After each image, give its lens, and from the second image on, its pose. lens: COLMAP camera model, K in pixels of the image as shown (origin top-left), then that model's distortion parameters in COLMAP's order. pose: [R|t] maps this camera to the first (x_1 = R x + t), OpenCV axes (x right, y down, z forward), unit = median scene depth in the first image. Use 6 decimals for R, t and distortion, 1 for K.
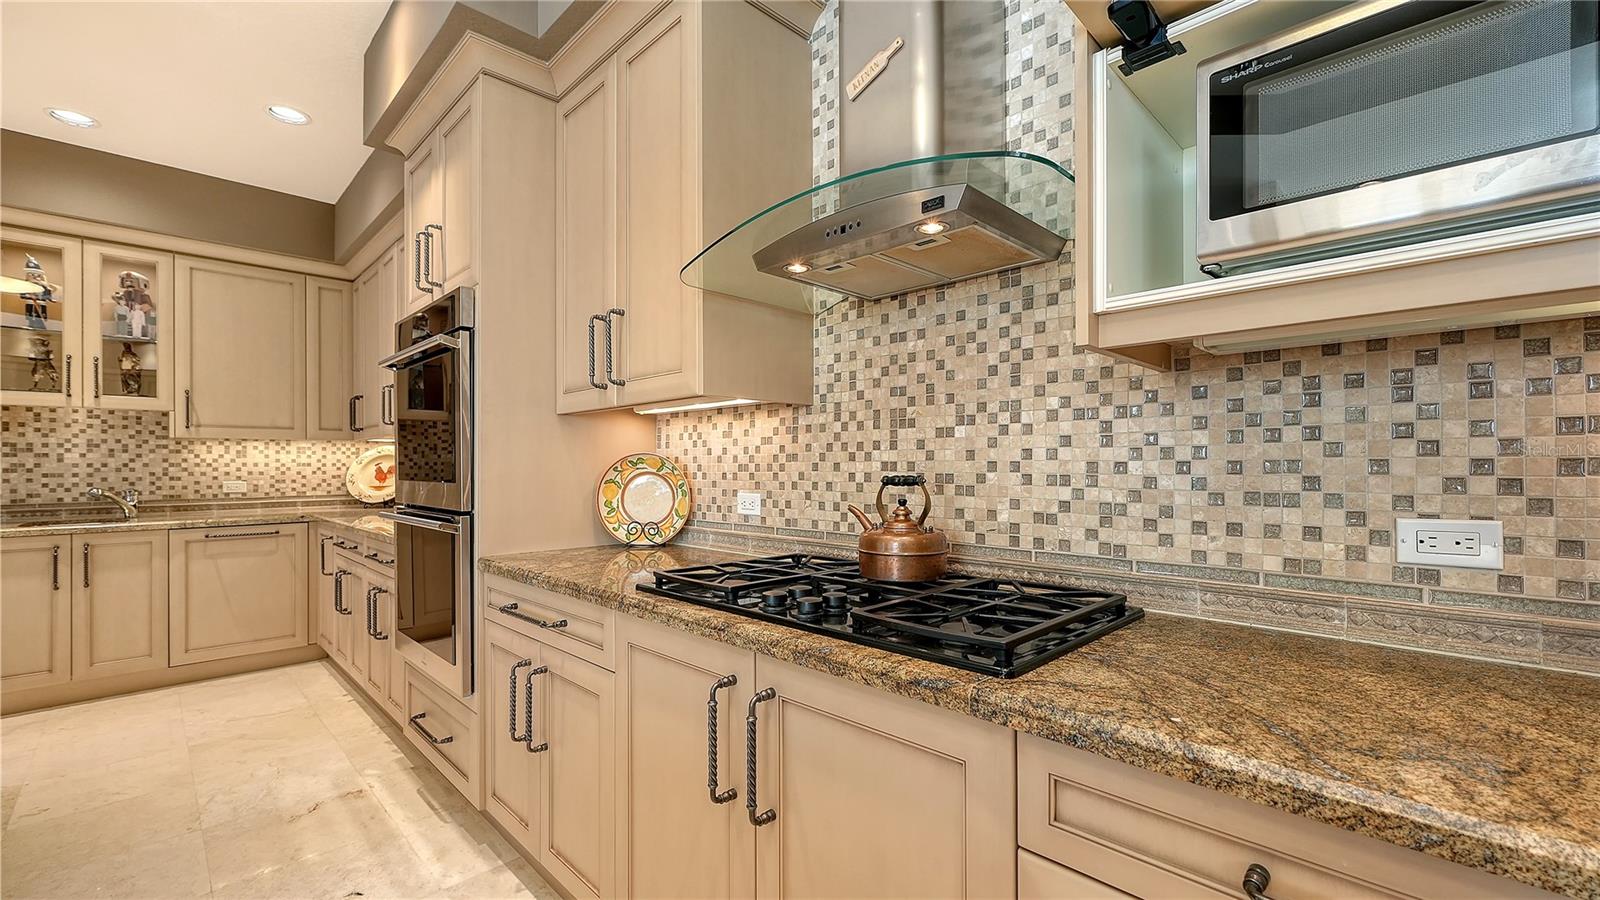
lens RADIAL K [[631.0, 0, 797.9], [0, 631.0, 463.4], [0, 0, 1]] dist [0.000722, -0.000953]
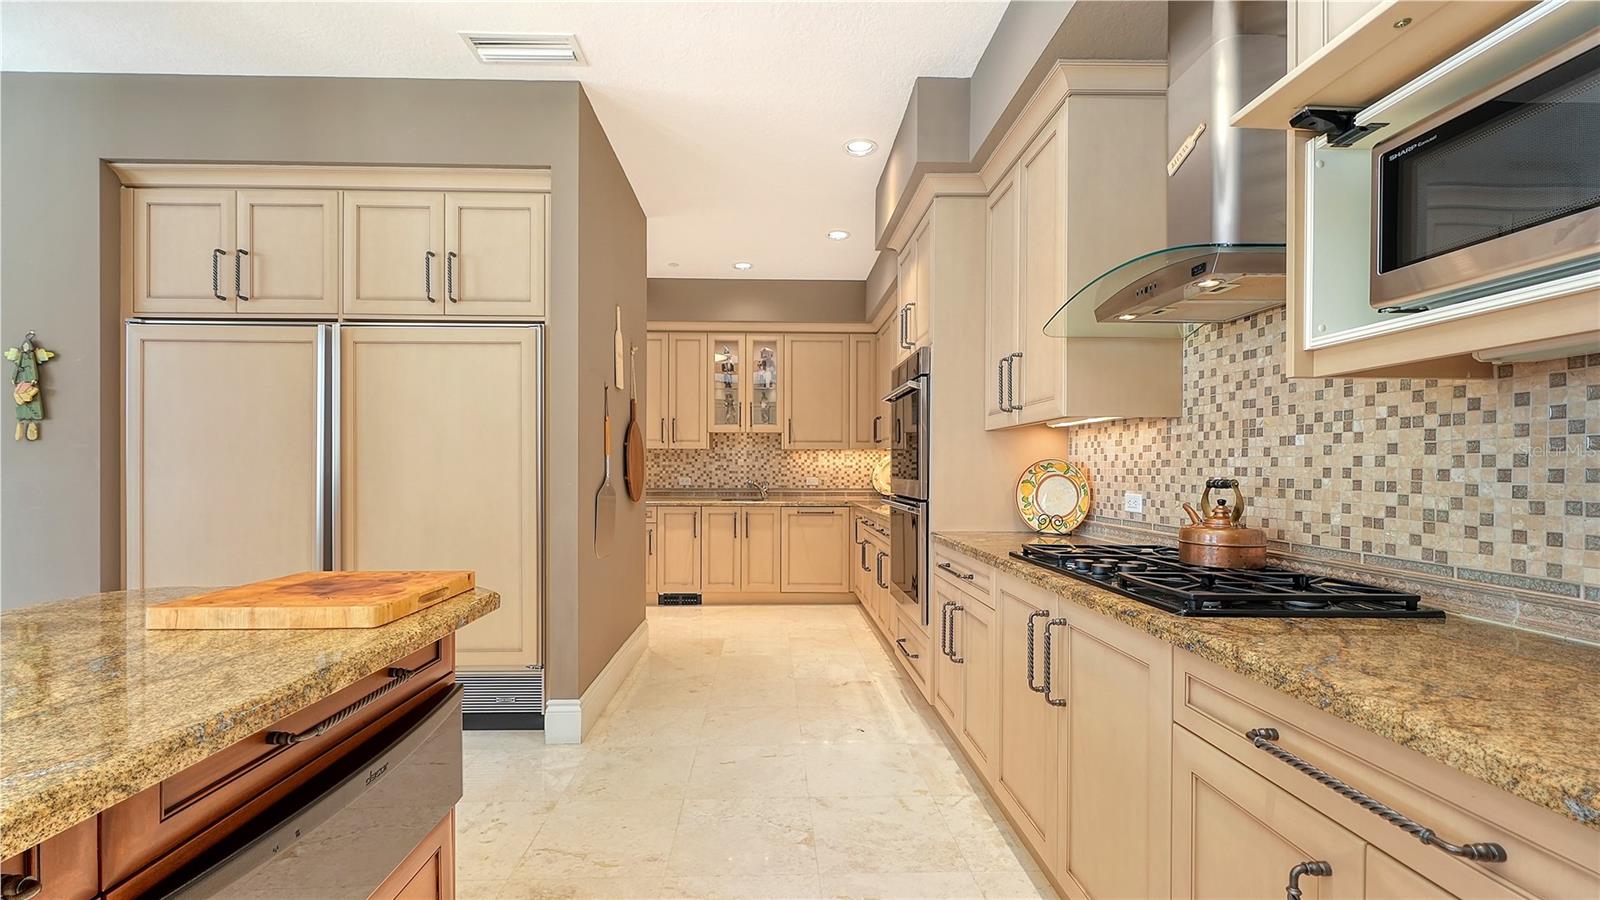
lens RADIAL K [[631.0, 0, 791.2], [0, 631.0, 472.4], [0, 0, 1]] dist [0.000722, -0.000953]
pose [[0.718822, 0.011477, -0.695099, 0.143237], [-0.004772, 0.999922, 0.011576, -0.001301], [0.695177, -0.005004, 0.718821, -0.142520]]
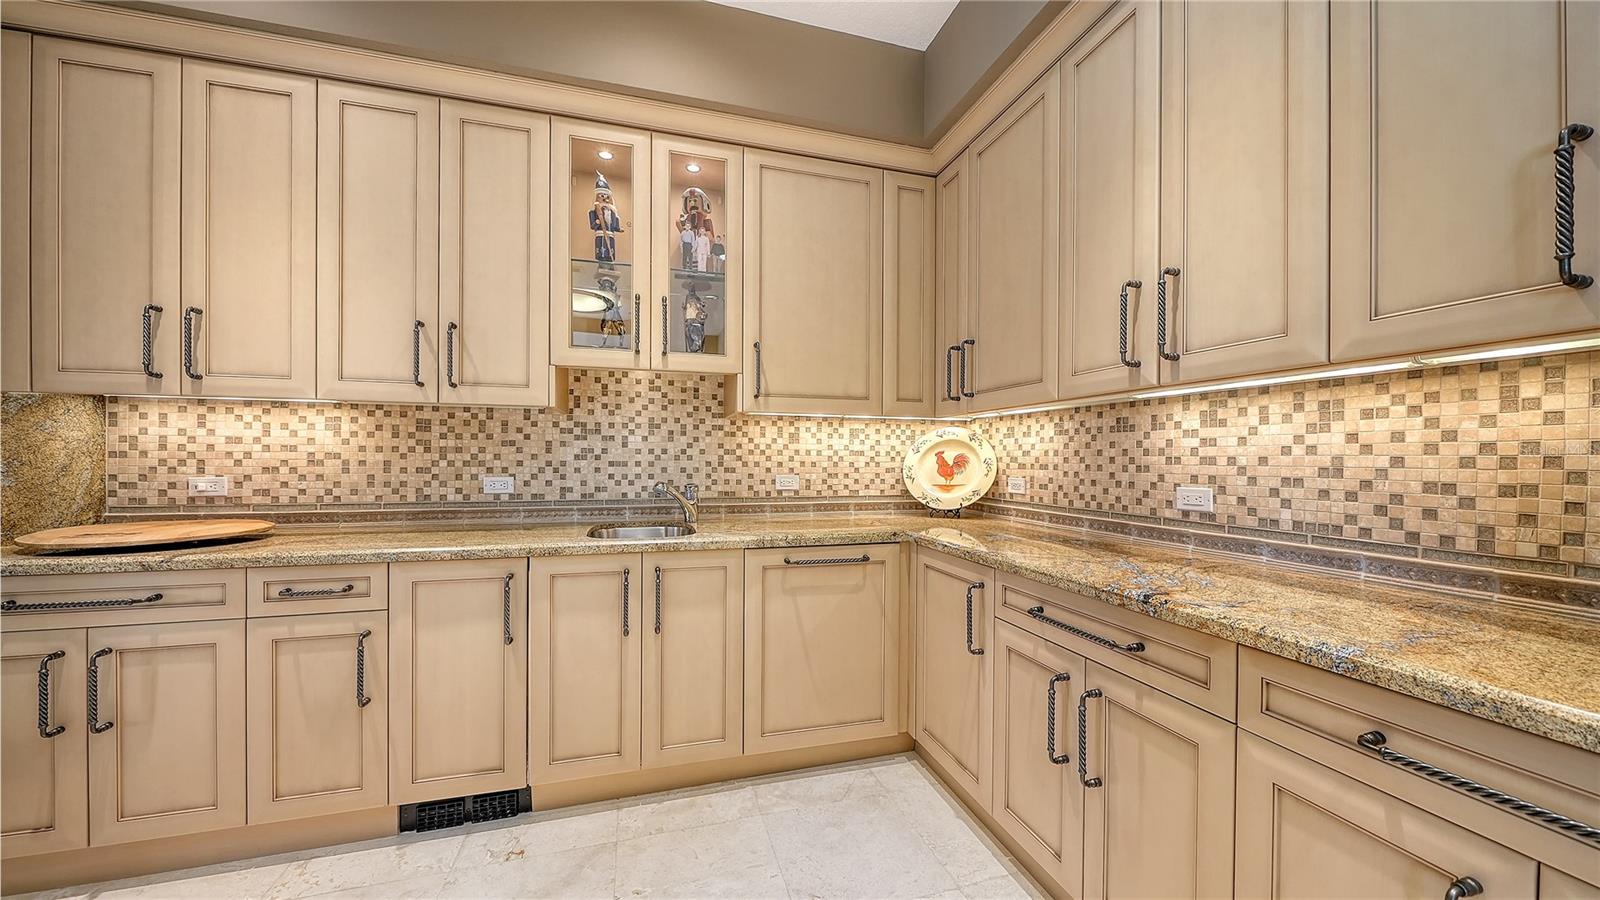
lens RADIAL K [[559.5, 0, 825.5], [0, 559.5, 461.5], [0, 0, 1]] dist [-0.007030, -0.000729]
pose [[0.883114, 0.007849, -0.469093, -0.653382], [-0.006970, 0.999969, 0.003610, 0.012175], [0.469107, 0.000082, 0.883142, 0.527701]]
